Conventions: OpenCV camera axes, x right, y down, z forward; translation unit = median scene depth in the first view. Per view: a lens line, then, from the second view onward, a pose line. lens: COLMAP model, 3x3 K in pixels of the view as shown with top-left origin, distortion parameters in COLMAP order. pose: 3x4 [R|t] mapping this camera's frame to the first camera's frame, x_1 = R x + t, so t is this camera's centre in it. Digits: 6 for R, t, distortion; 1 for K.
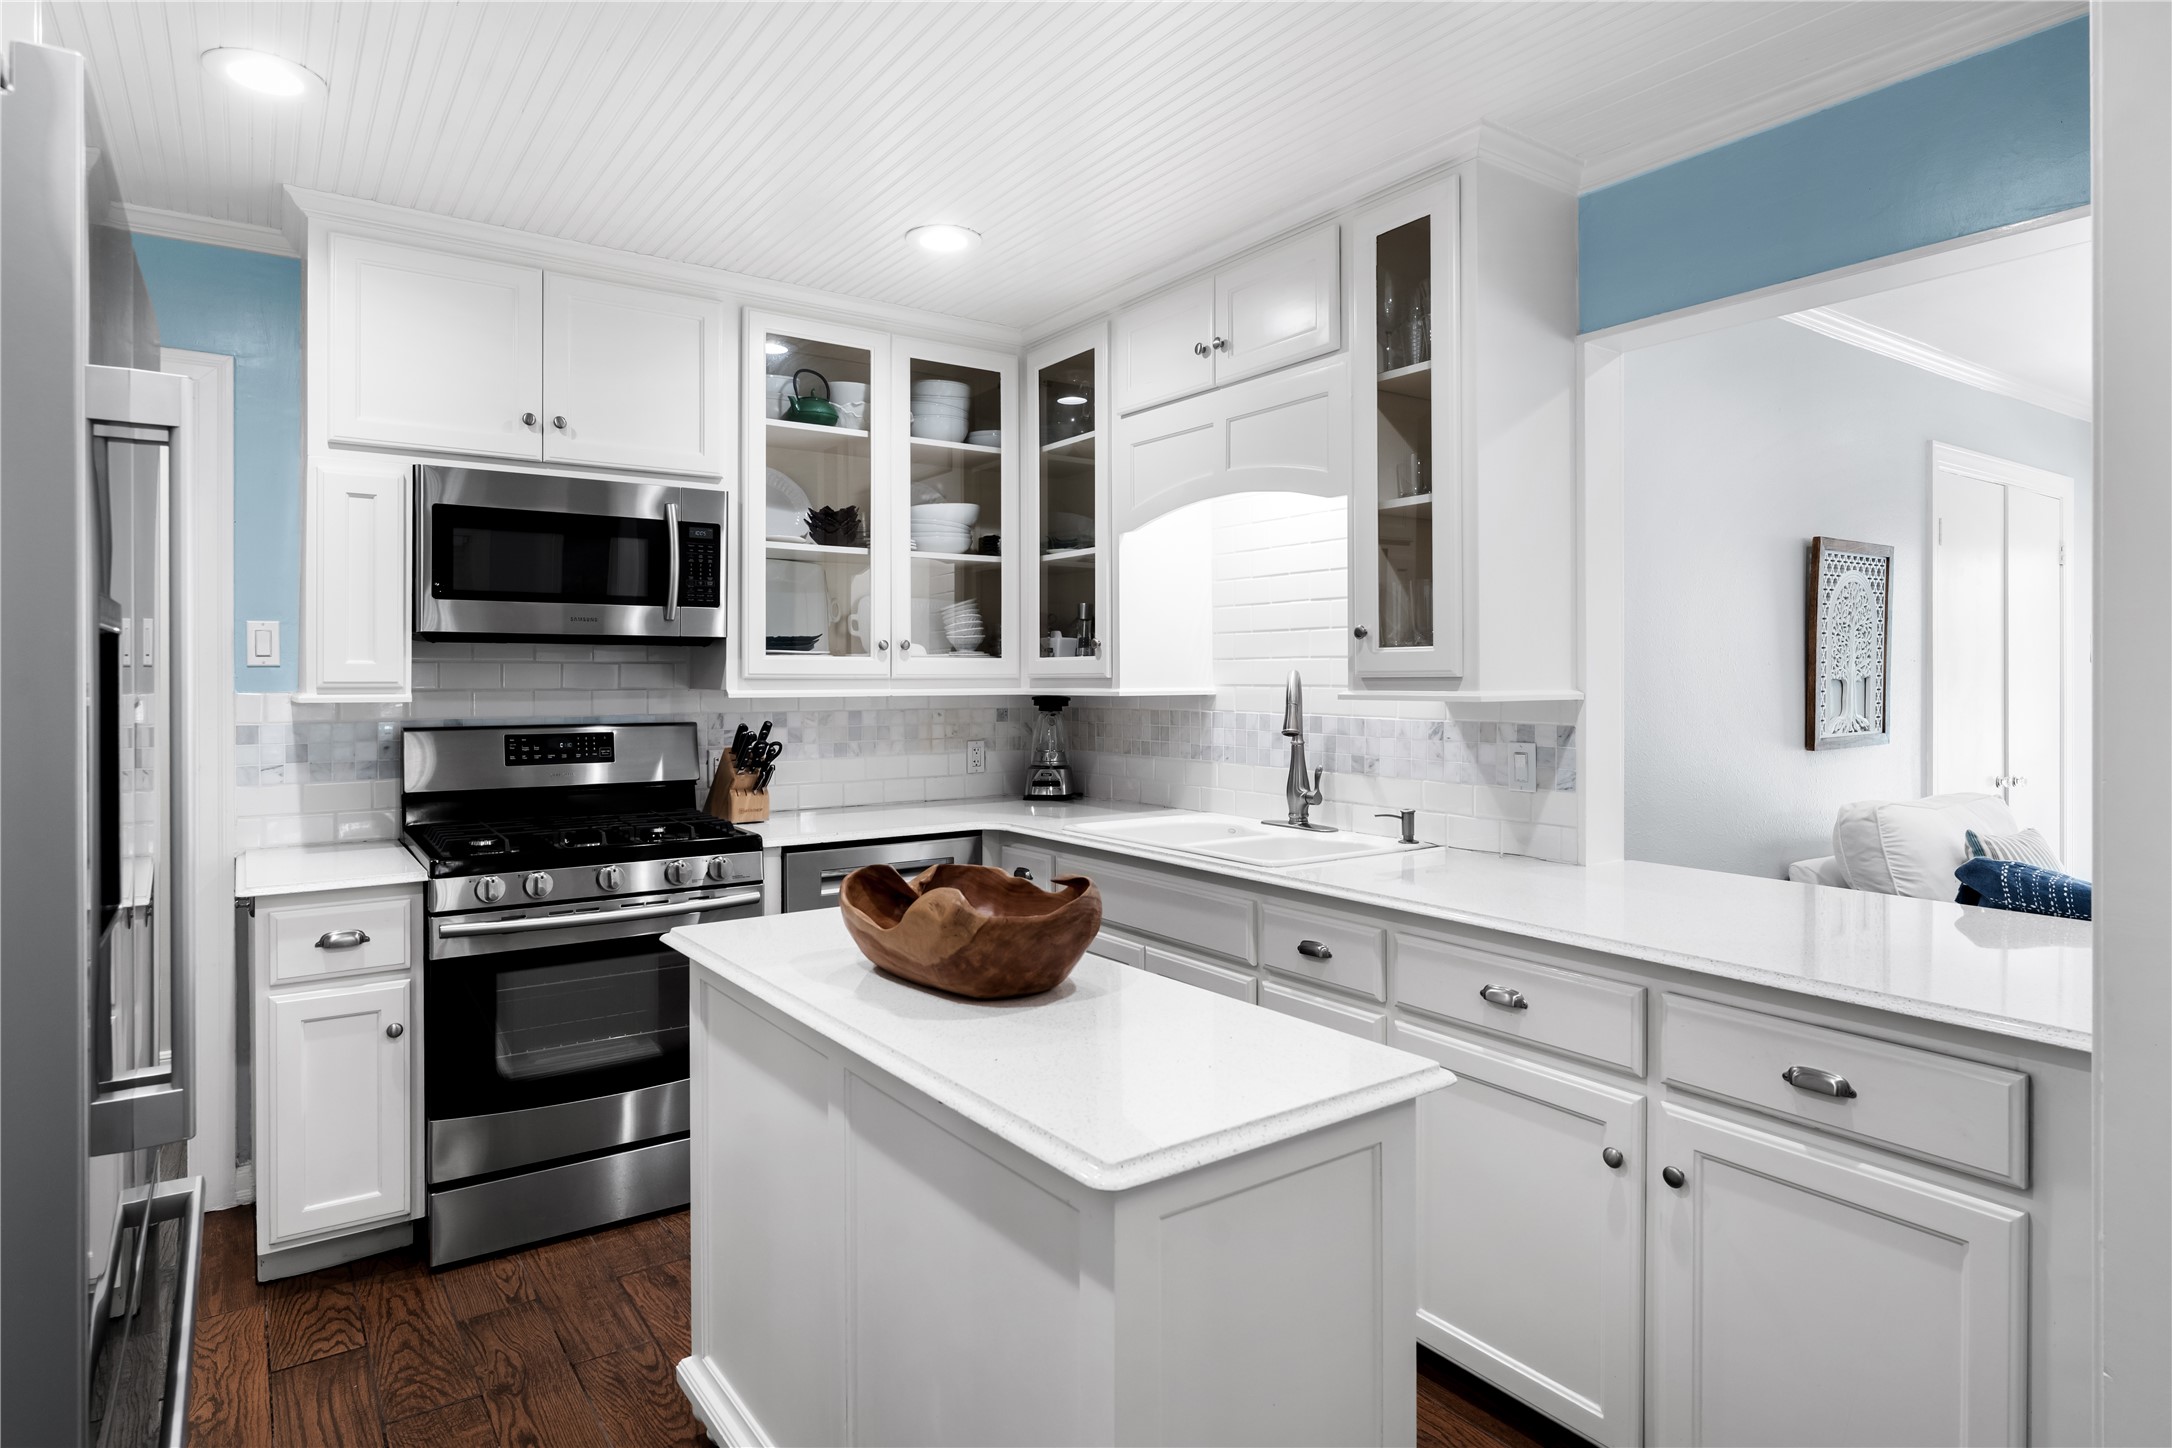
lens RADIAL K [[1186.3, 0, 1086.0], [0, 1186.3, 679.6], [0, 0, 1]] dist [-0.001112, -0.000085]
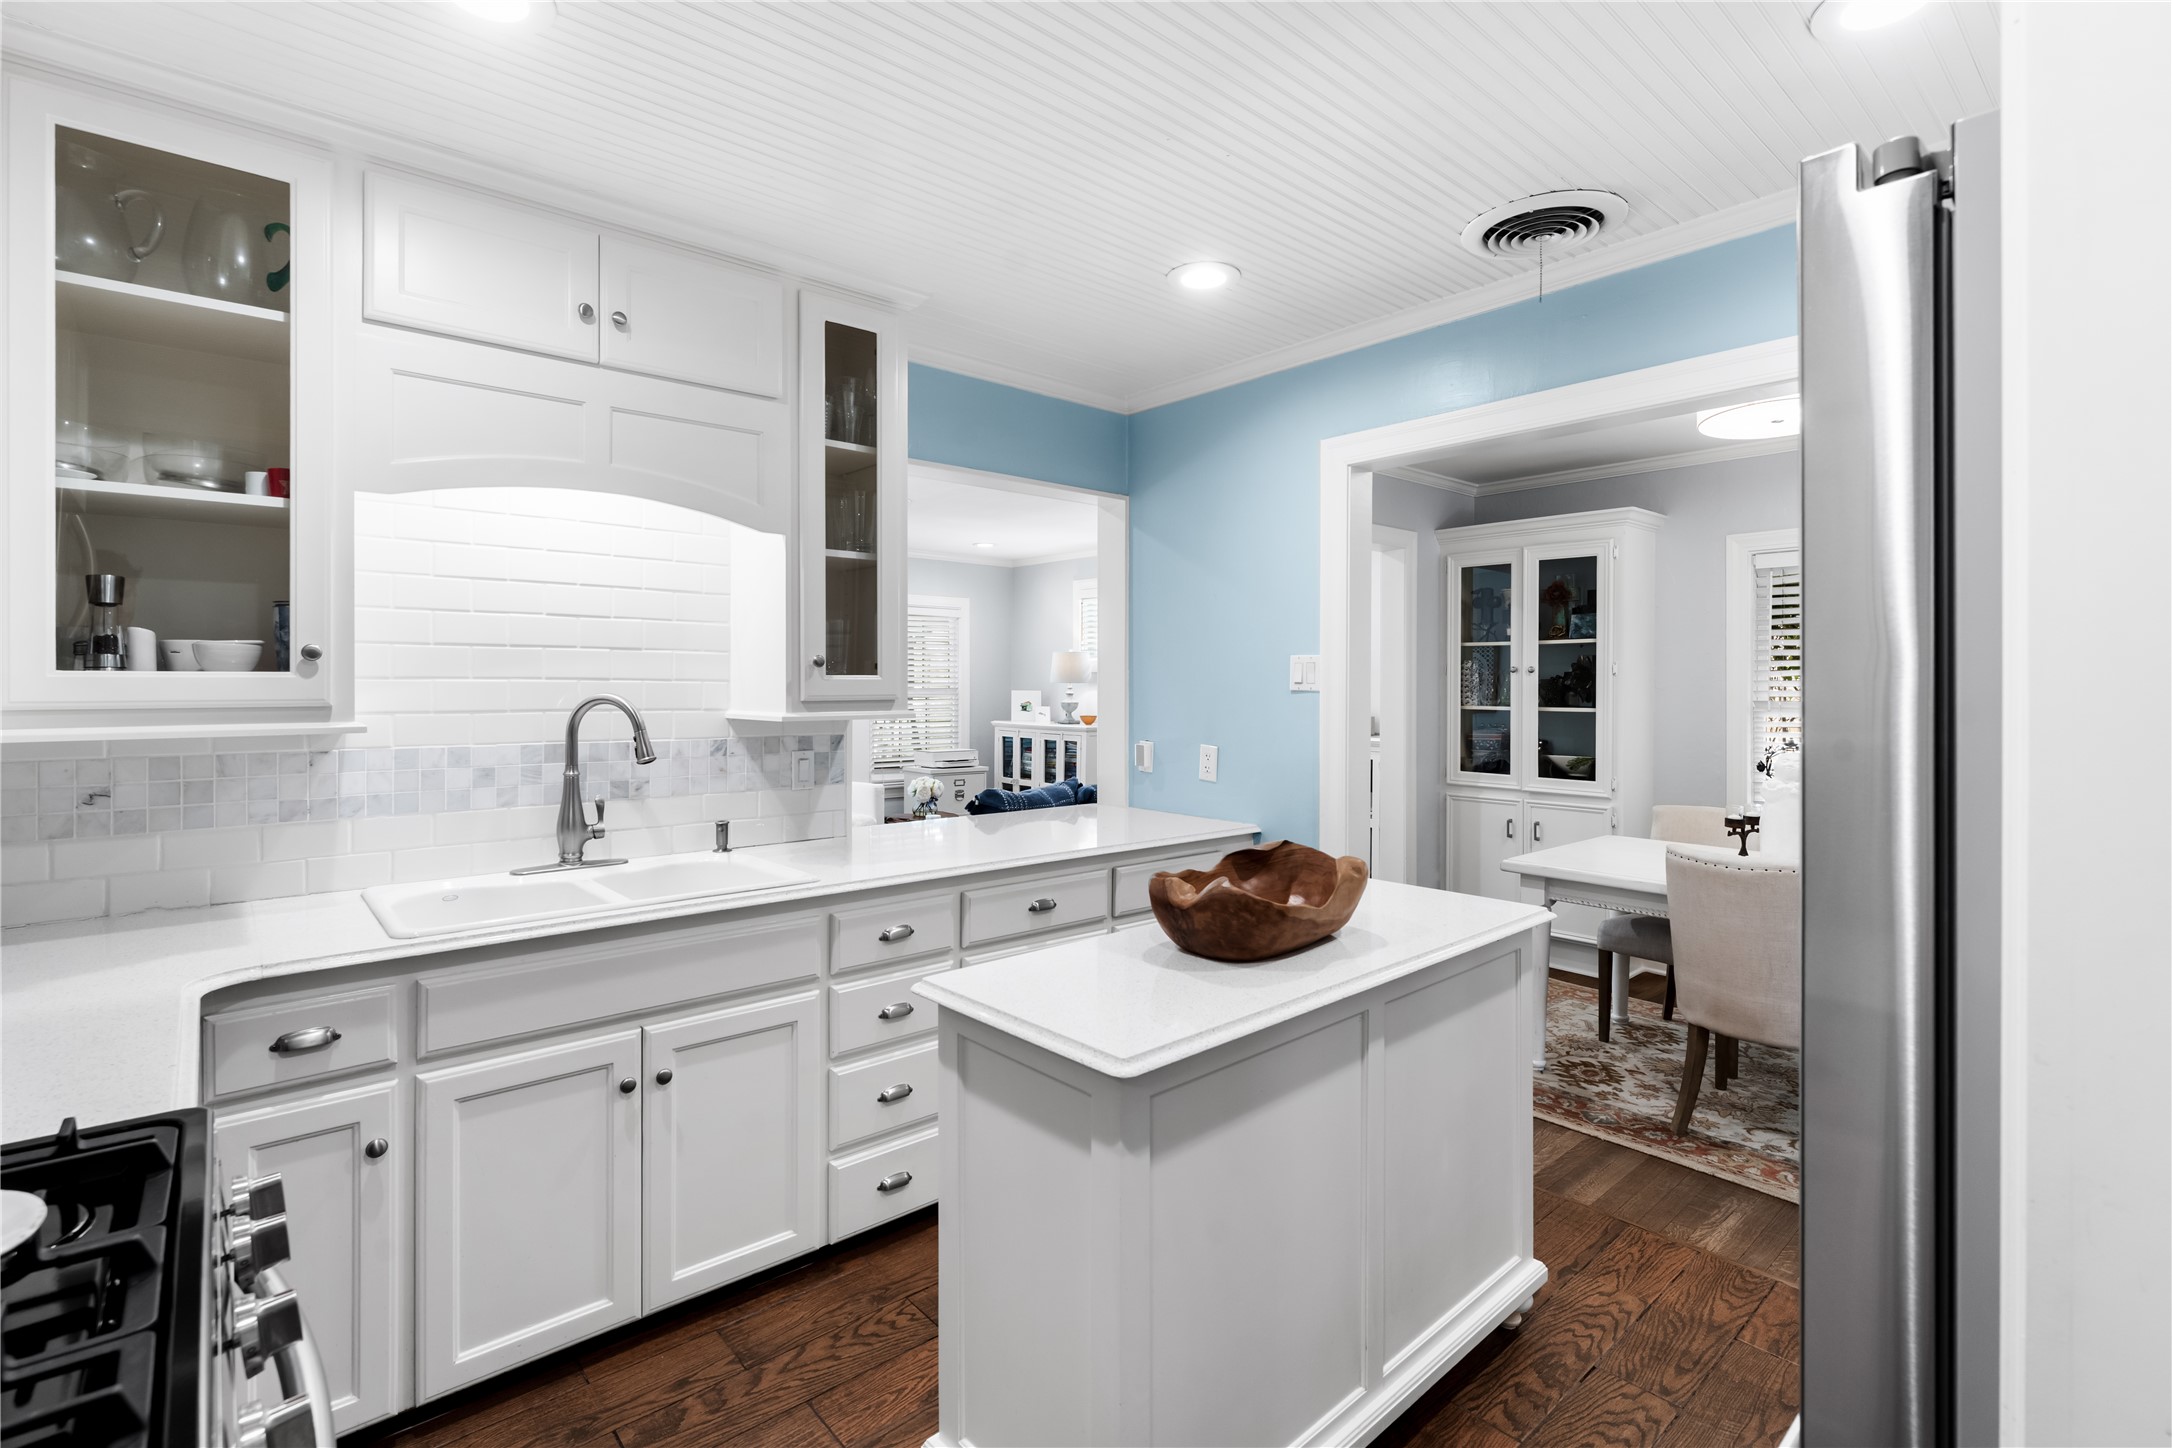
lens RADIAL K [[993.1, 0, 1086.6], [0, 993.1, 686.2], [0, 0, 1]] dist [0.001449, 0.000150]
pose [[-0.108078, -0.000997, 0.994142, -0.689562], [-0.001302, 0.999999, 0.000862, -0.016314], [-0.994142, -0.001201, -0.108079, 0.781527]]
